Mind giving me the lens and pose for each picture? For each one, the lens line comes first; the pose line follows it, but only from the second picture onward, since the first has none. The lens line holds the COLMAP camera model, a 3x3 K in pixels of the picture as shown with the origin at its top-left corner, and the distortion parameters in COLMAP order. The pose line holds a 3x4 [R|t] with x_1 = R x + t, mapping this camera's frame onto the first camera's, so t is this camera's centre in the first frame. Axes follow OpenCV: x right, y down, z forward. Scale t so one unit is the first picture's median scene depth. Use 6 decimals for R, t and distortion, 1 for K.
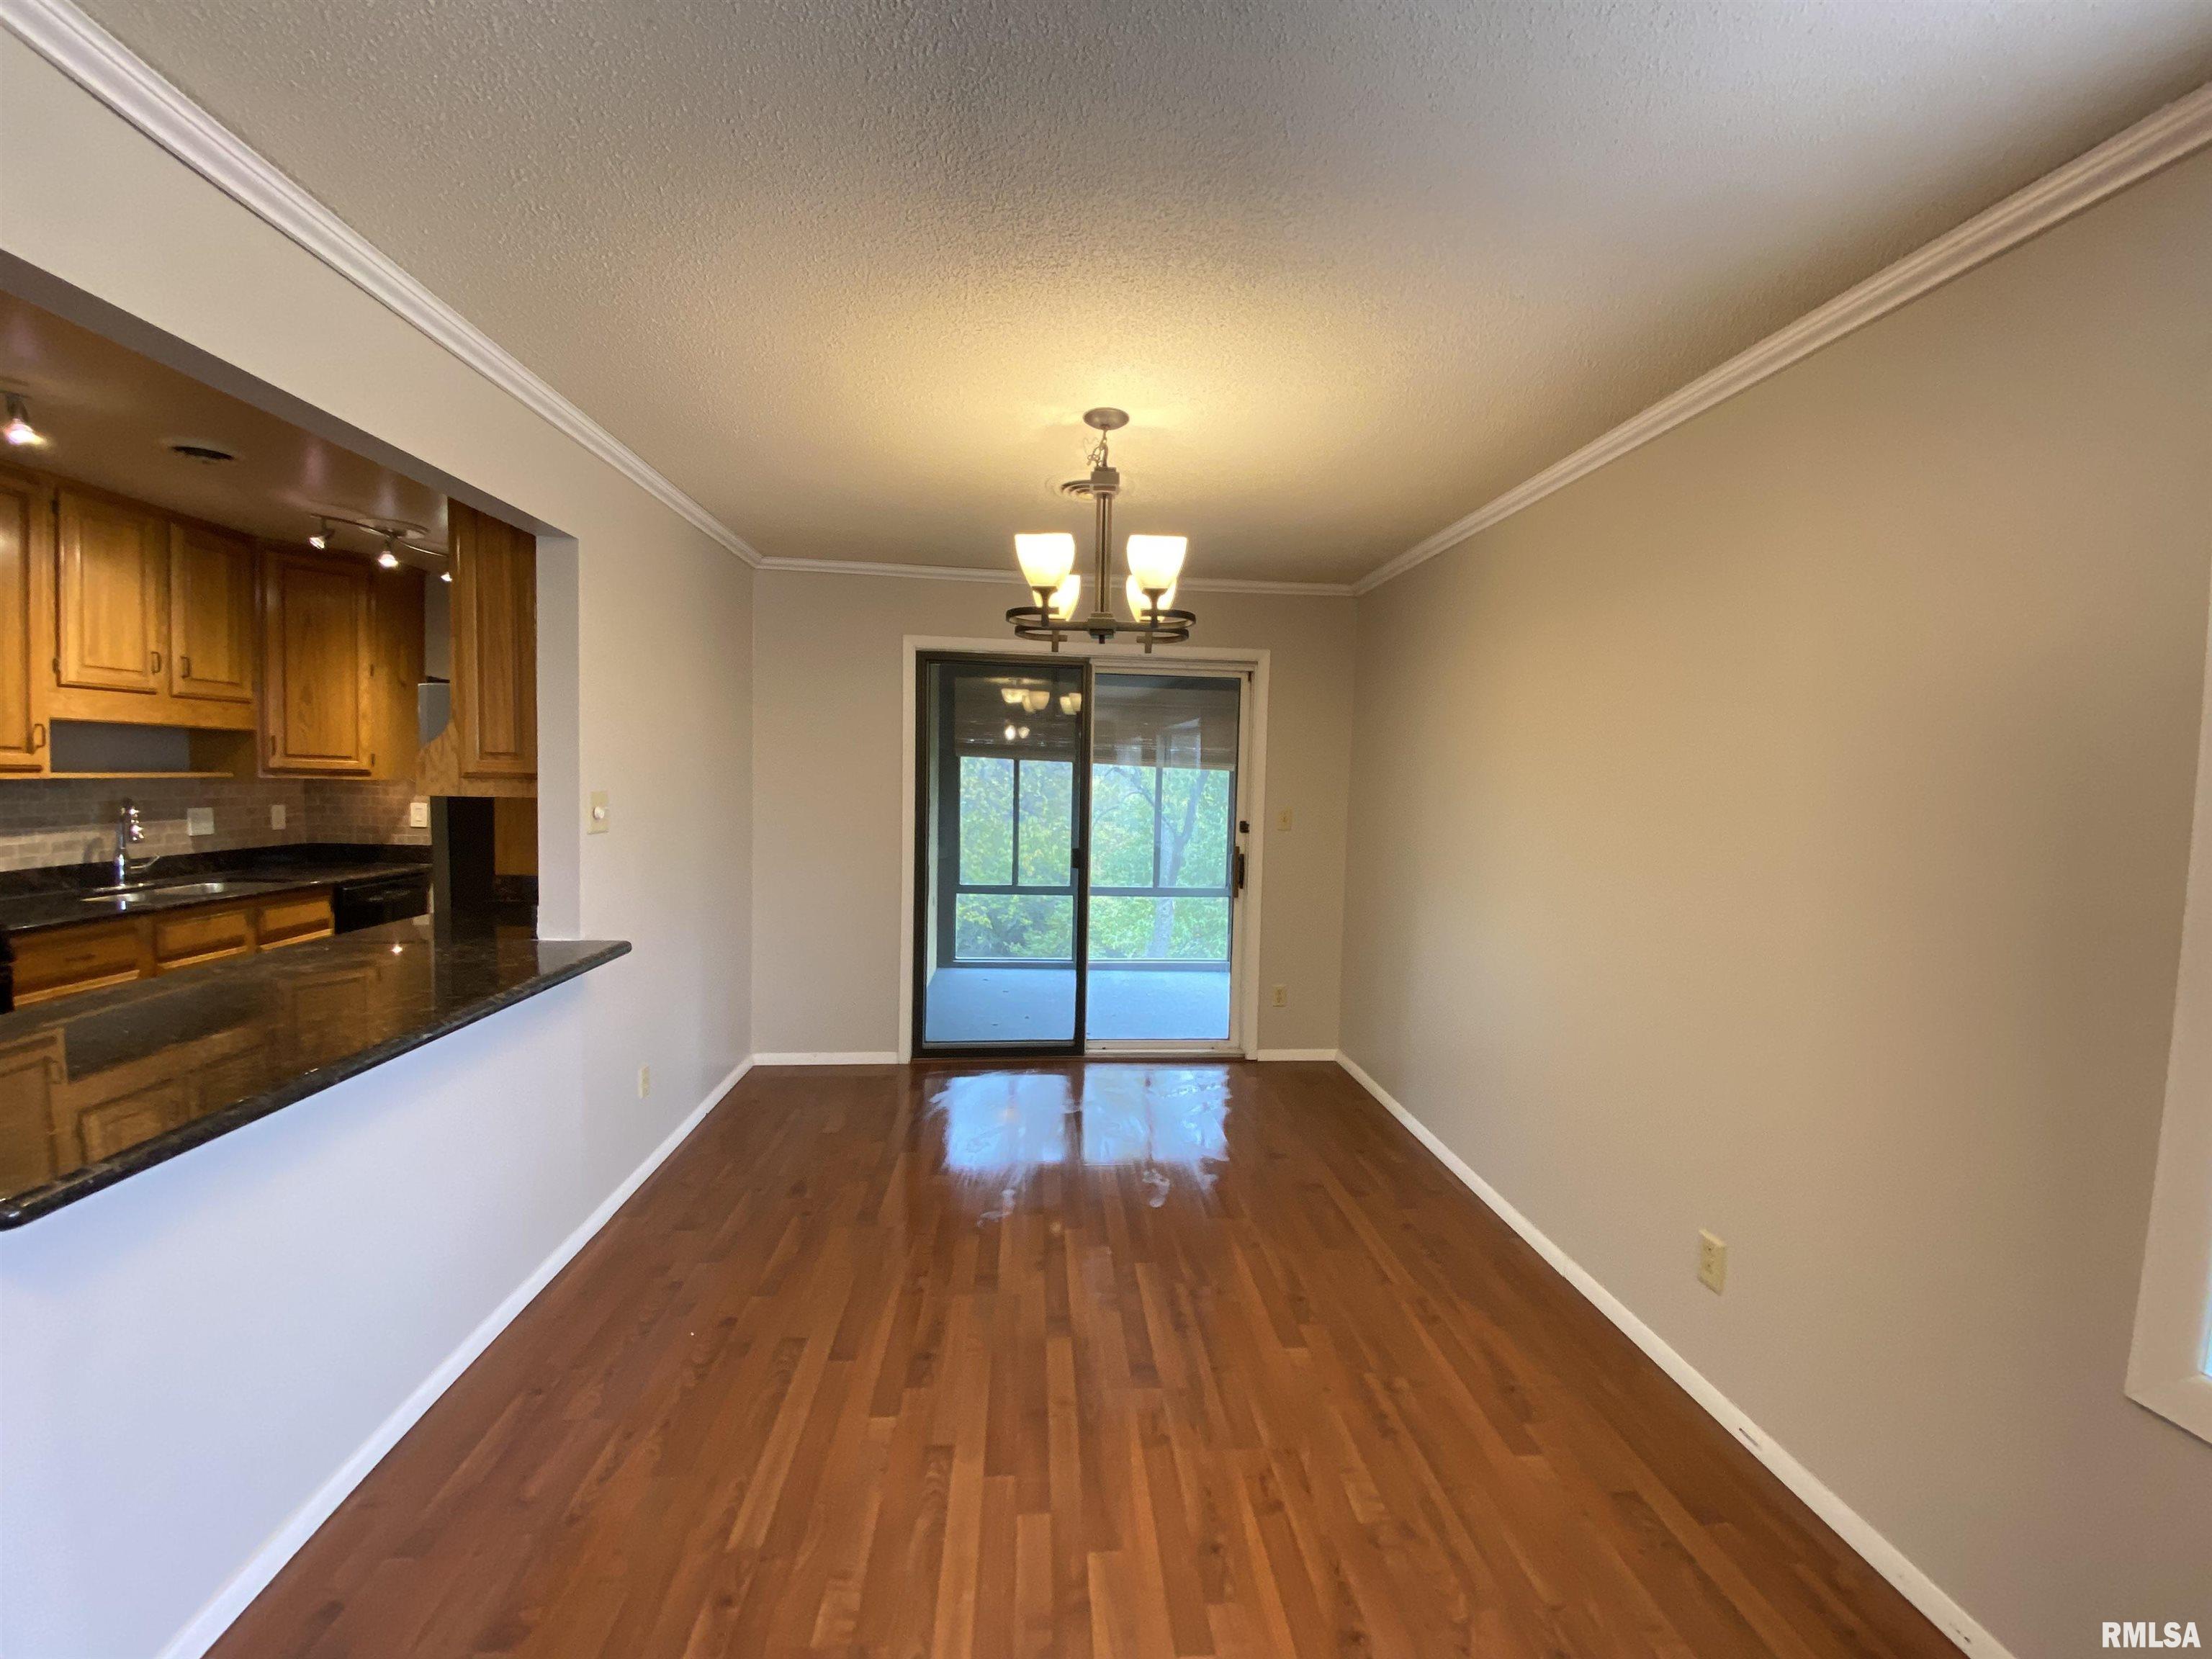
lens RADIAL K [[879.9, 0, 1114.9], [0, 879.9, 828.4], [0, 0, 1]] dist [0.015054, -0.019045]
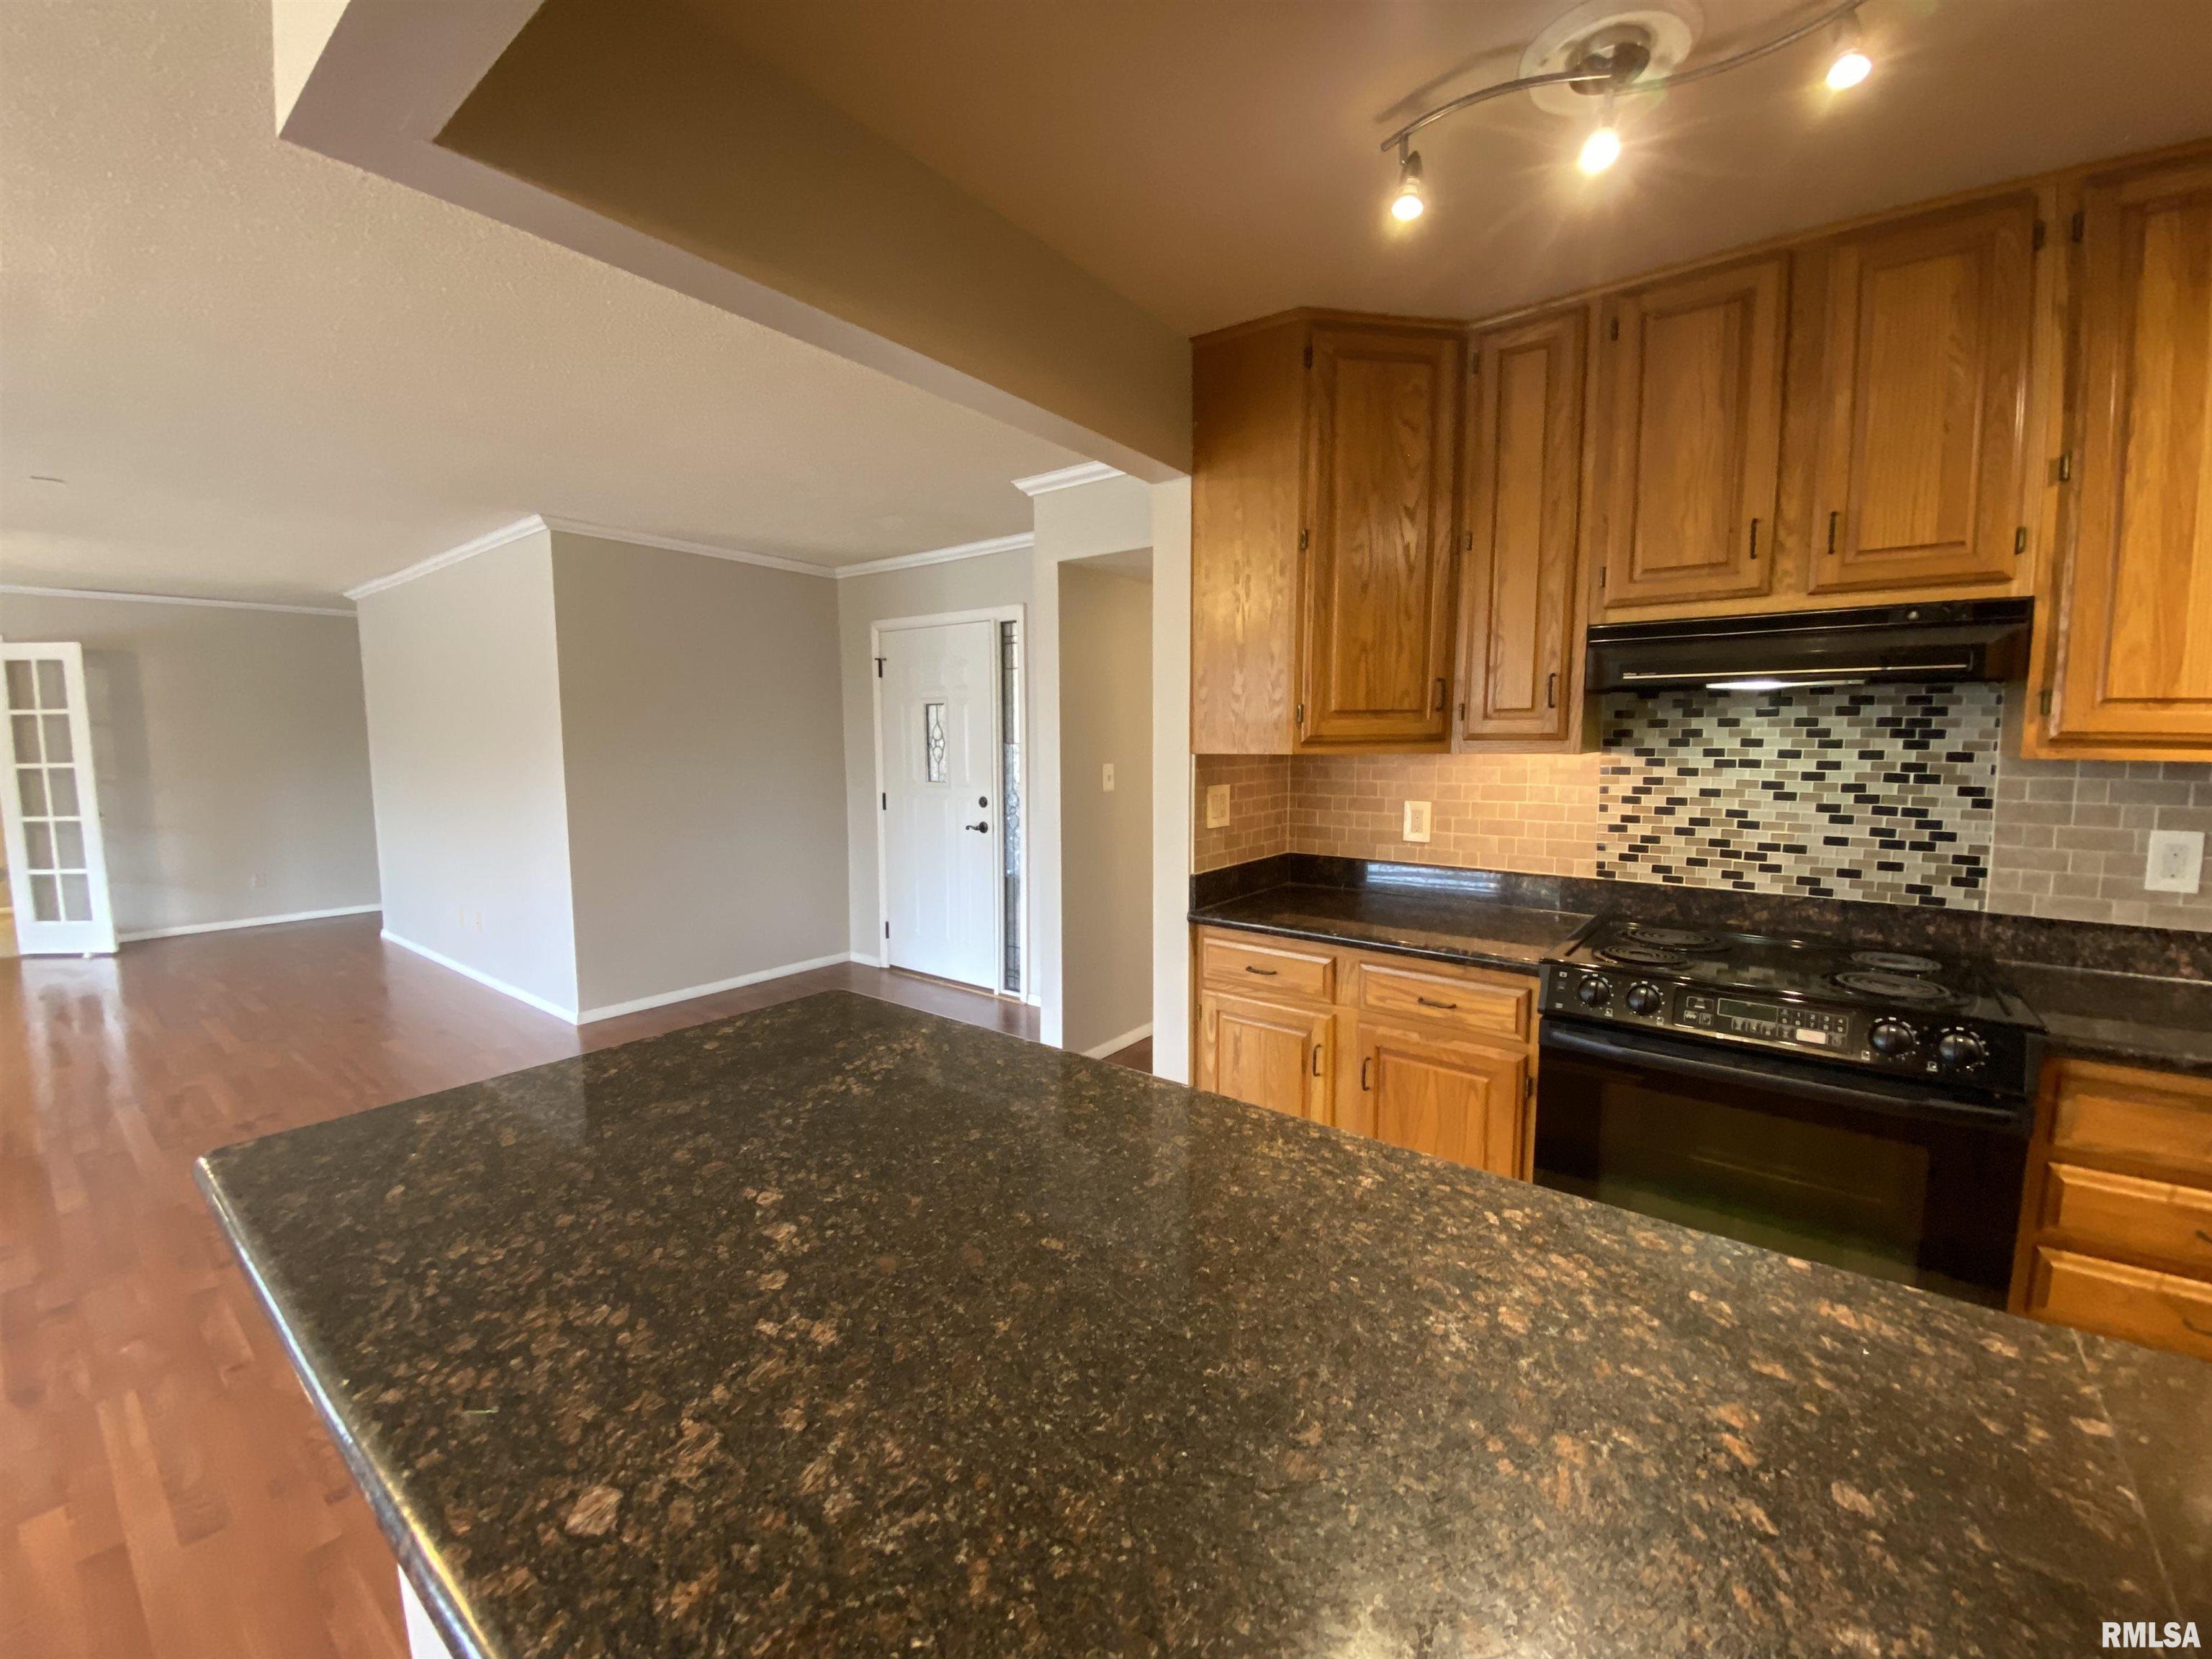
lens RADIAL K [[891.5, 0, 1115.4], [0, 891.5, 831.3], [0, 0, 1]] dist [0.014482, -0.017389]
pose [[-0.683915, 0.053444, -0.727602, -0.354743], [-0.057390, 0.990282, 0.126683, -0.033391], [0.727301, 0.128397, -0.674201, 0.659778]]
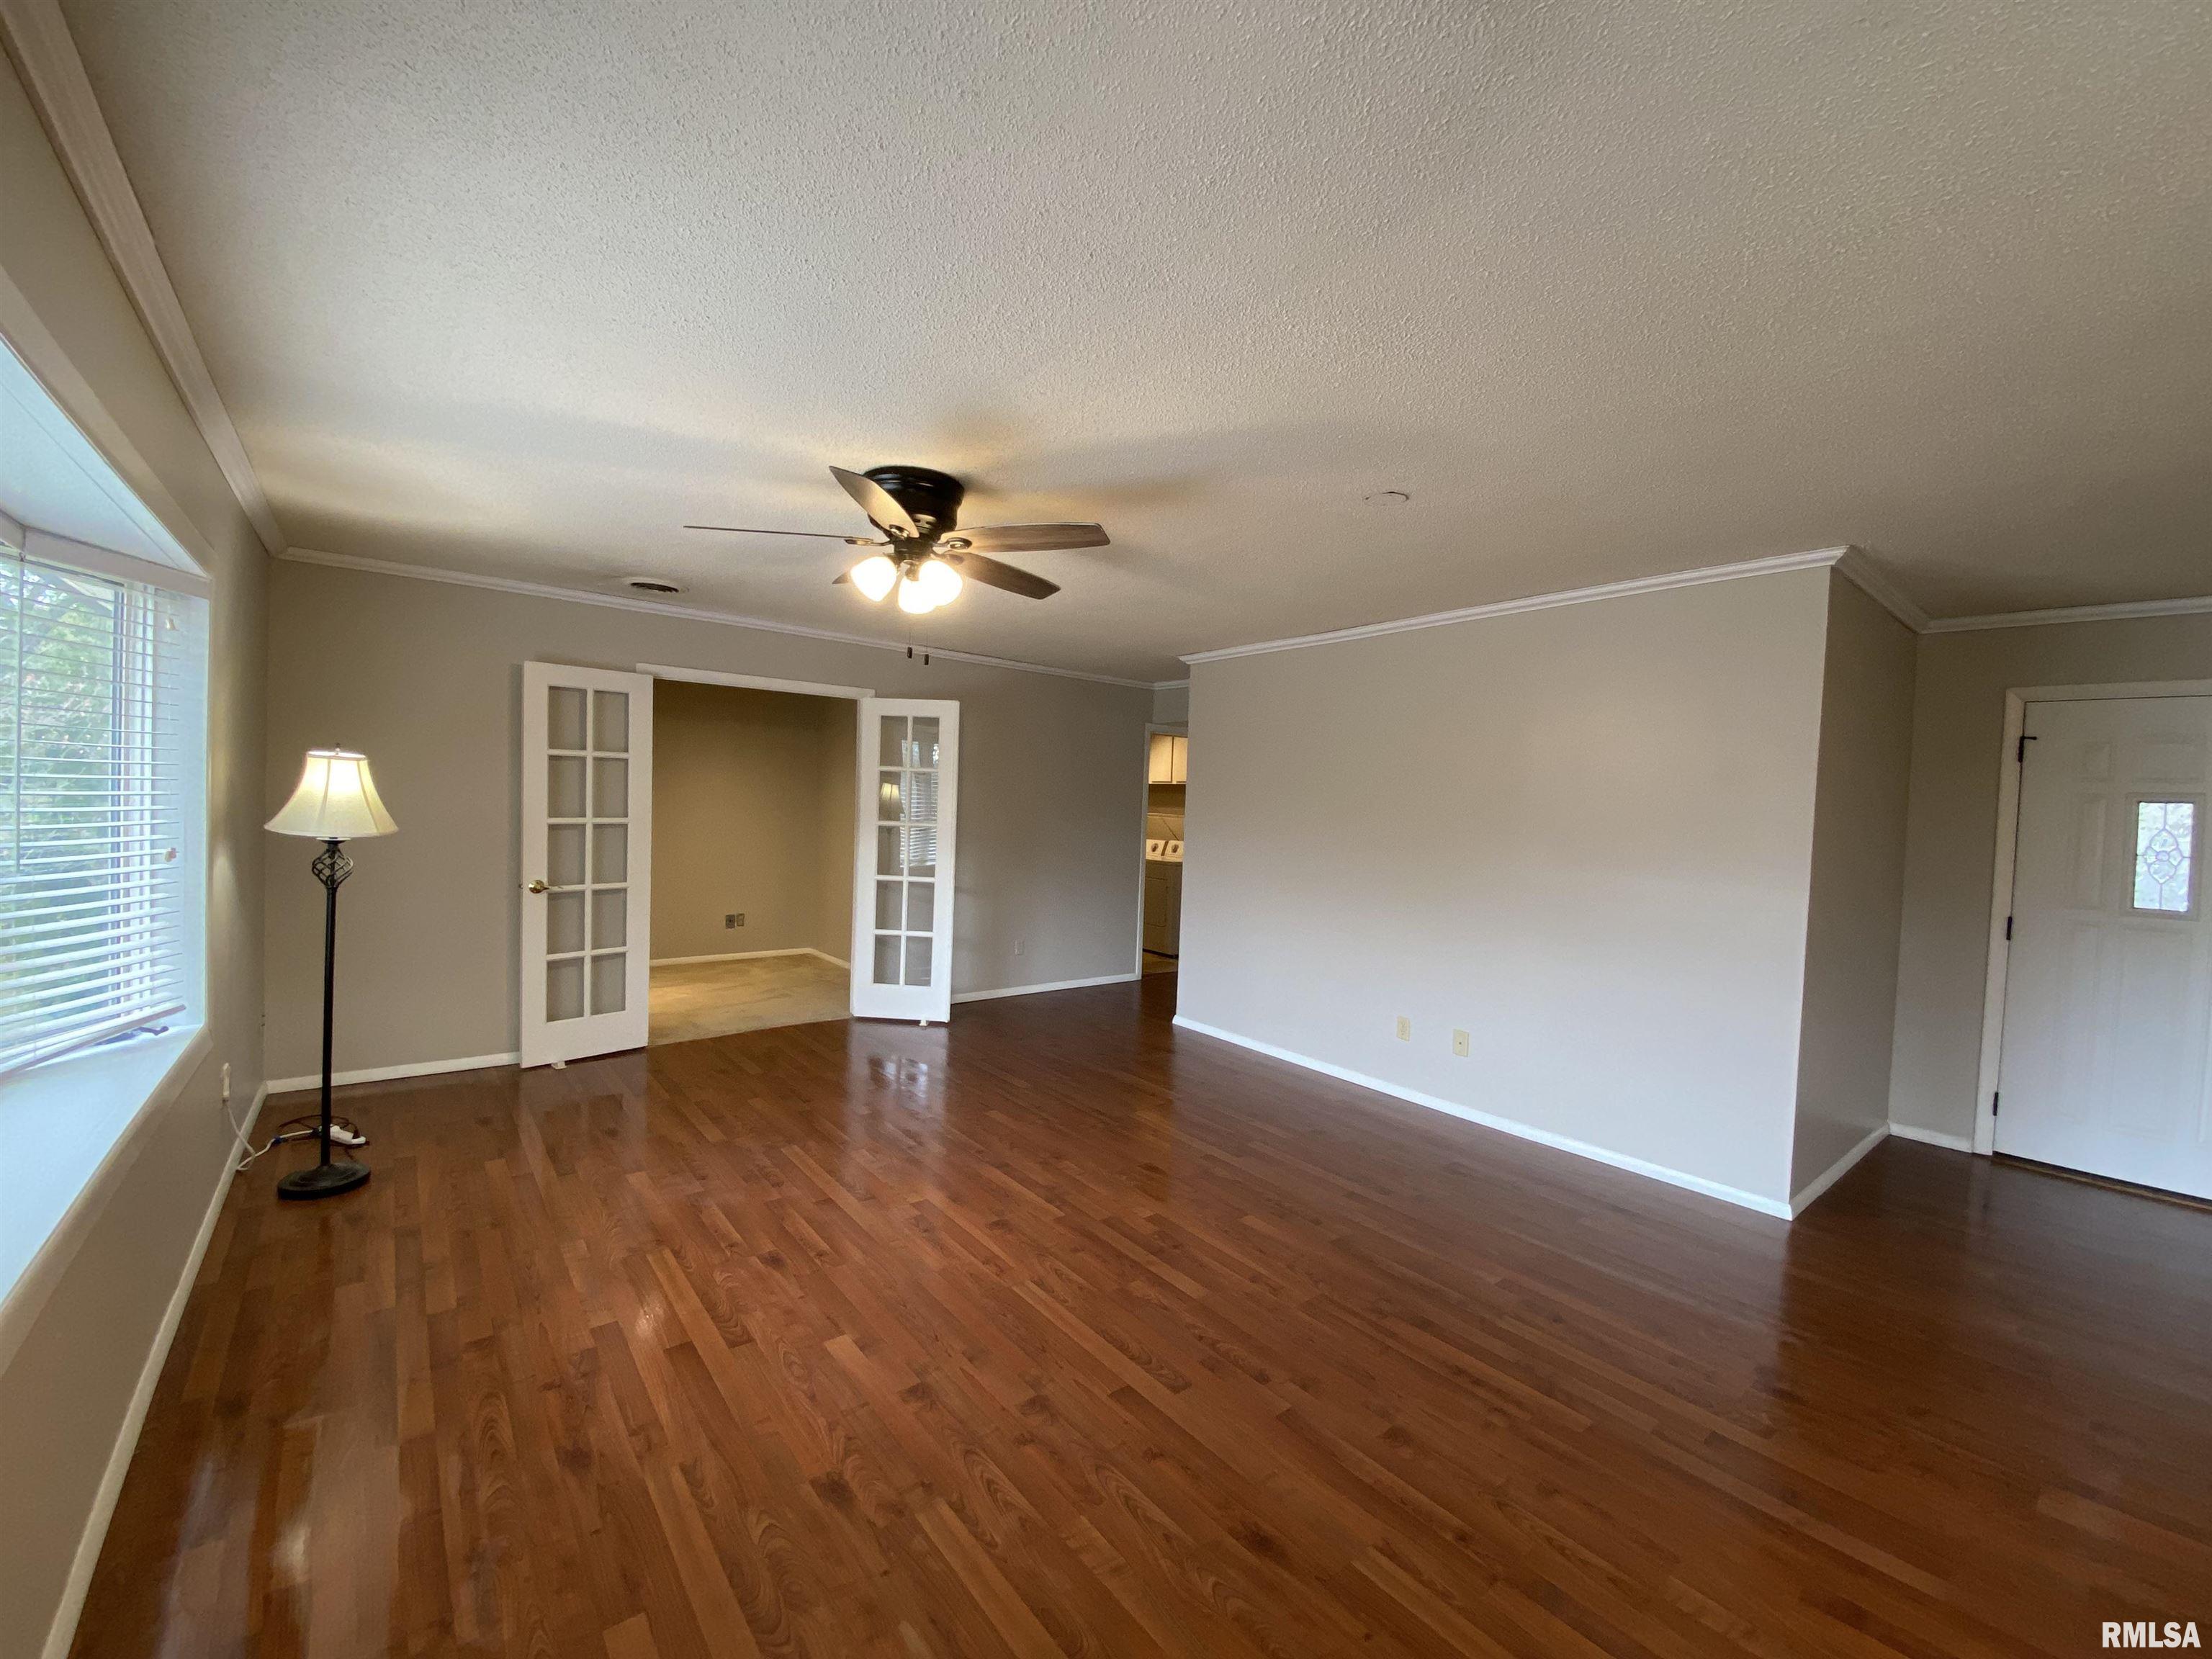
lens RADIAL K [[891.1, 0, 1105.8], [0, 891.1, 825.3], [0, 0, 1]] dist [0.047526, -0.033975]
pose [[-0.837455, -0.037063, -0.545249, 0.358492], [-0.087775, 0.993867, 0.067257, 0.023540], [0.539412, 0.104184, -0.835572, -0.293103]]
